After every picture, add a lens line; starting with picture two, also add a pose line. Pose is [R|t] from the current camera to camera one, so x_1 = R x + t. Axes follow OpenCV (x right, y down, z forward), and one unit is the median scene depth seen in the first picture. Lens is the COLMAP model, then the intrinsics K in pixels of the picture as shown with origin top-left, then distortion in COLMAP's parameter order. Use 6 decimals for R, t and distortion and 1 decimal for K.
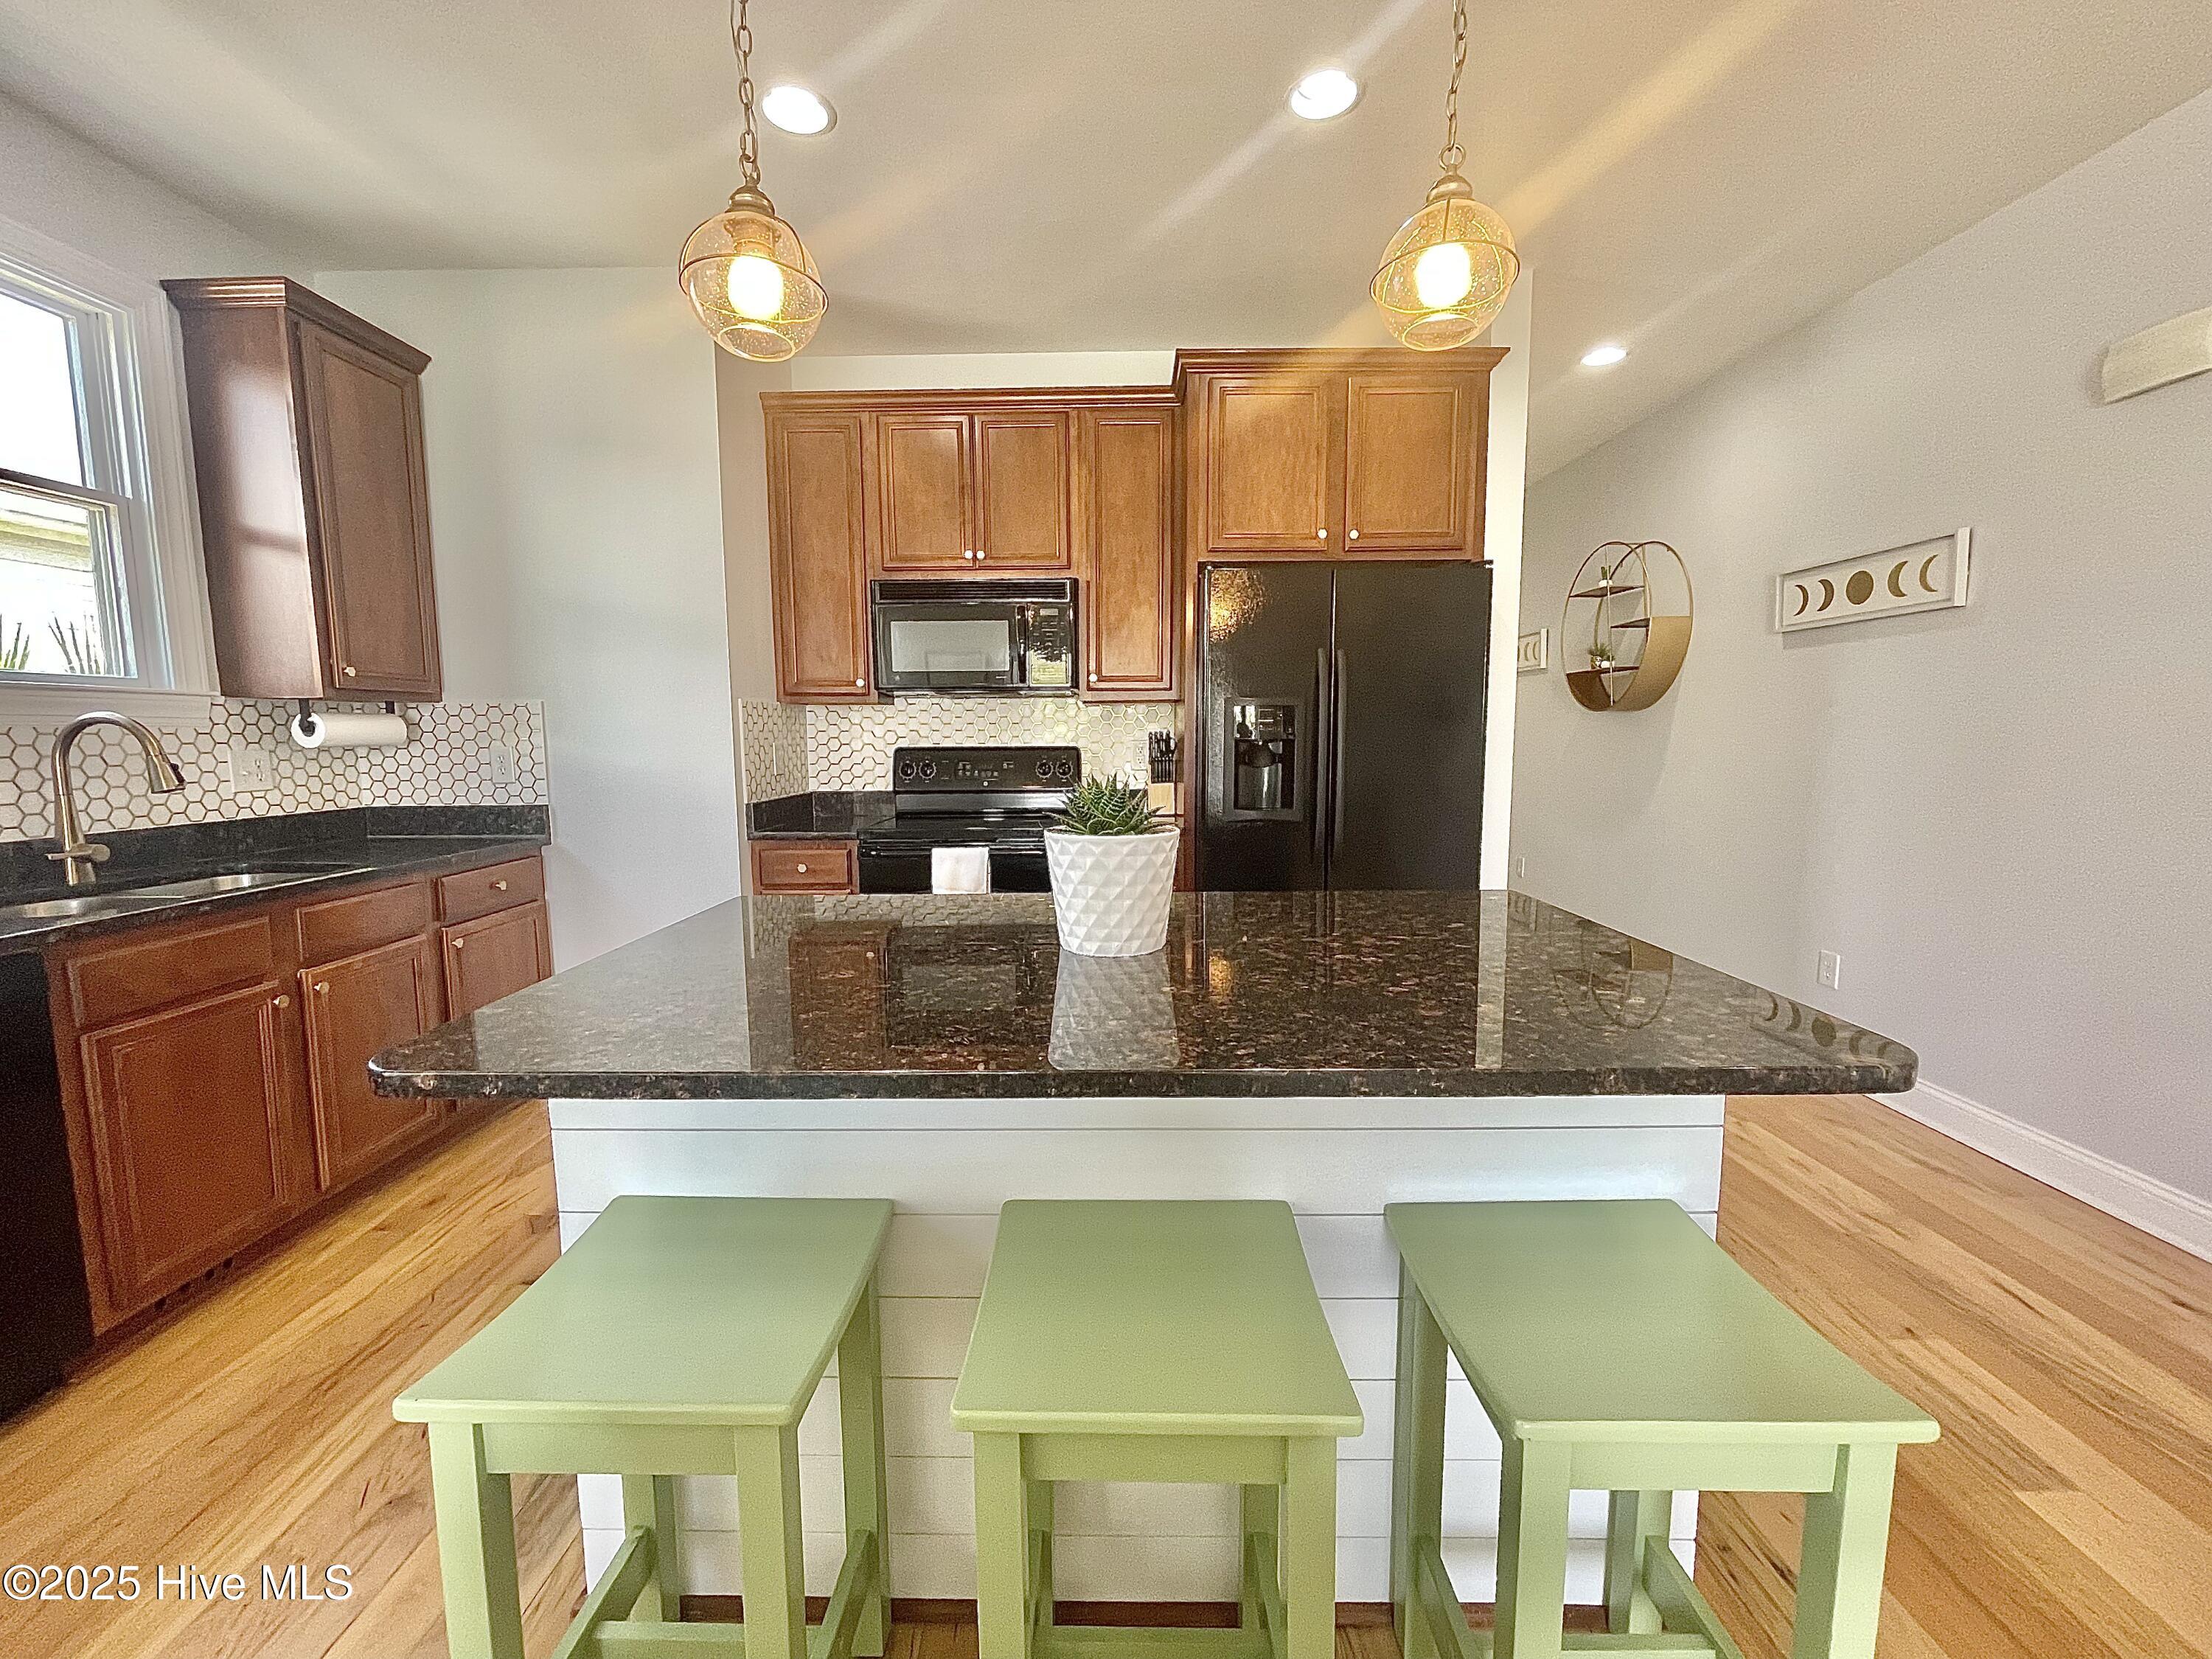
lens RADIAL K [[894.1, 0, 1106.0], [0, 894.1, 829.5], [0, 0, 1]] dist [0.016222, 0.000127]
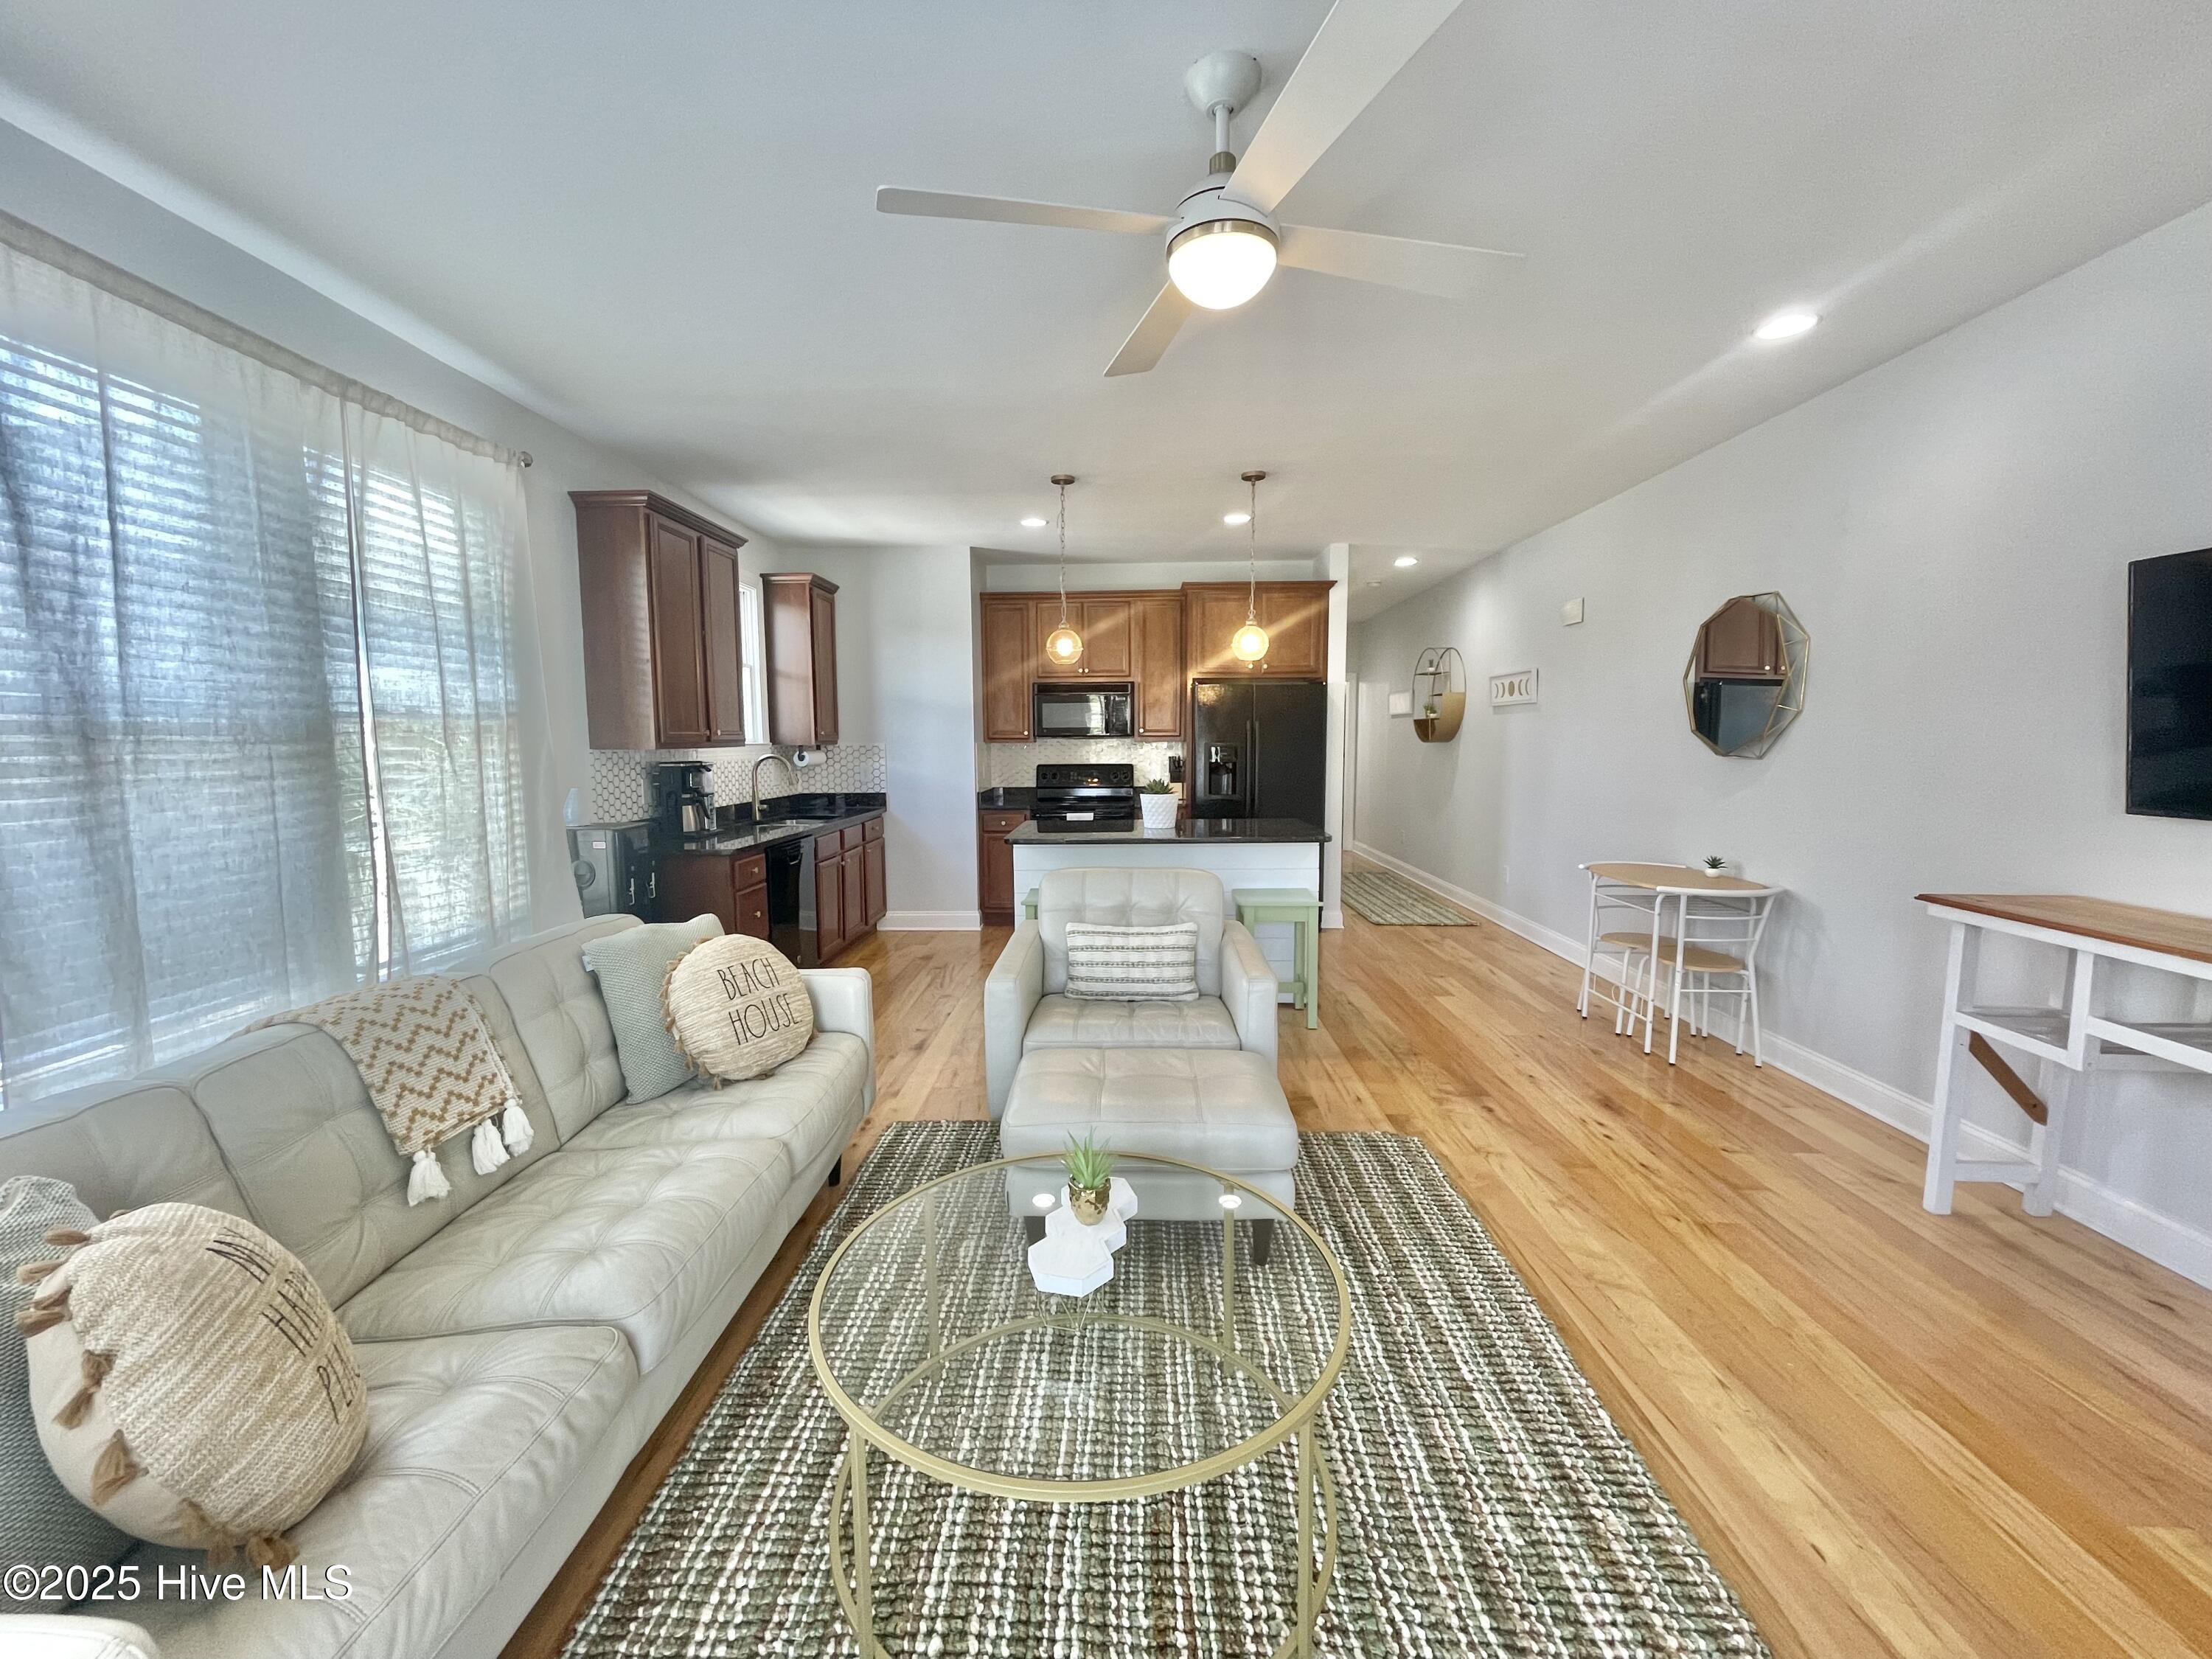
lens RADIAL K [[894.1, 0, 1106.0], [0, 894.1, 829.5], [0, 0, 1]] dist [0.016222, 0.000127]
pose [[0.999922, 0.002229, -0.012250, -0.070798], [-0.002294, 0.999983, -0.005267, 0.065721], [0.012238, 0.005295, 0.999911, -1.038359]]
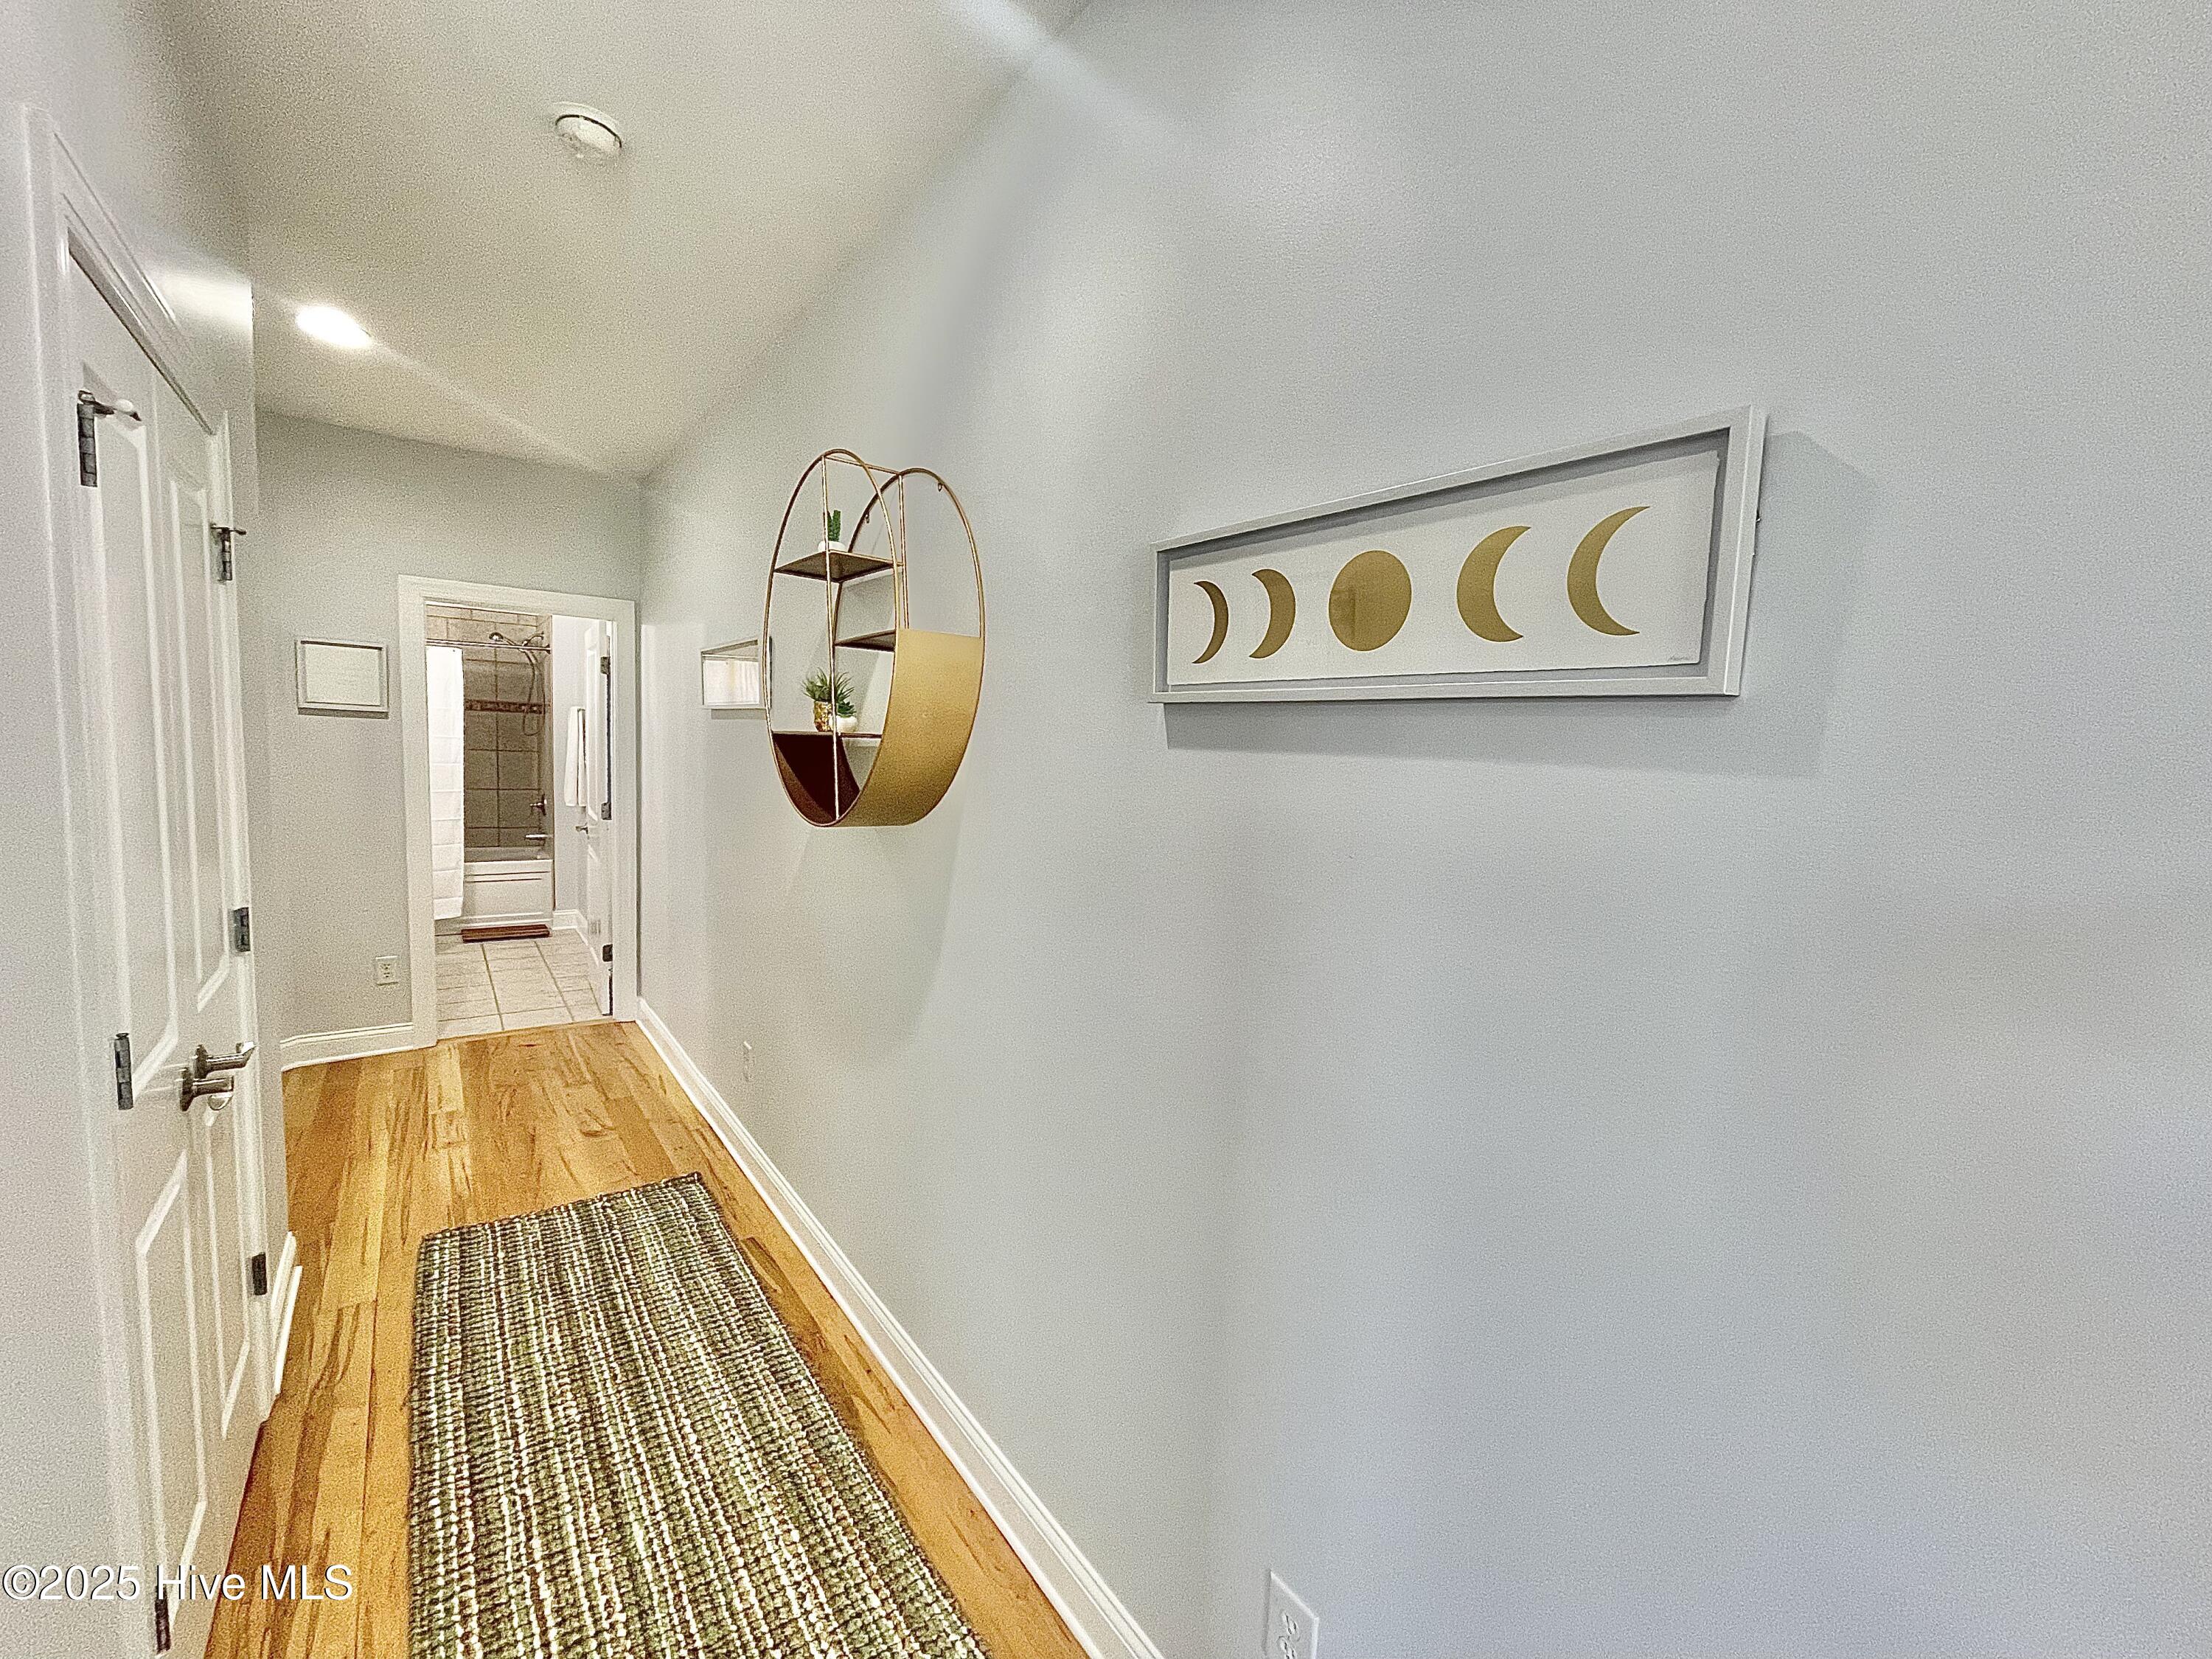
lens RADIAL K [[894.1, 0, 1106.0], [0, 894.1, 829.5], [0, 0, 1]] dist [0.016222, 0.000127]
pose [[0.780411, -0.026915, 0.624687, 0.535204], [0.025949, 0.999607, 0.010650, -0.186377], [-0.624728, 0.007899, 0.780802, 0.796833]]
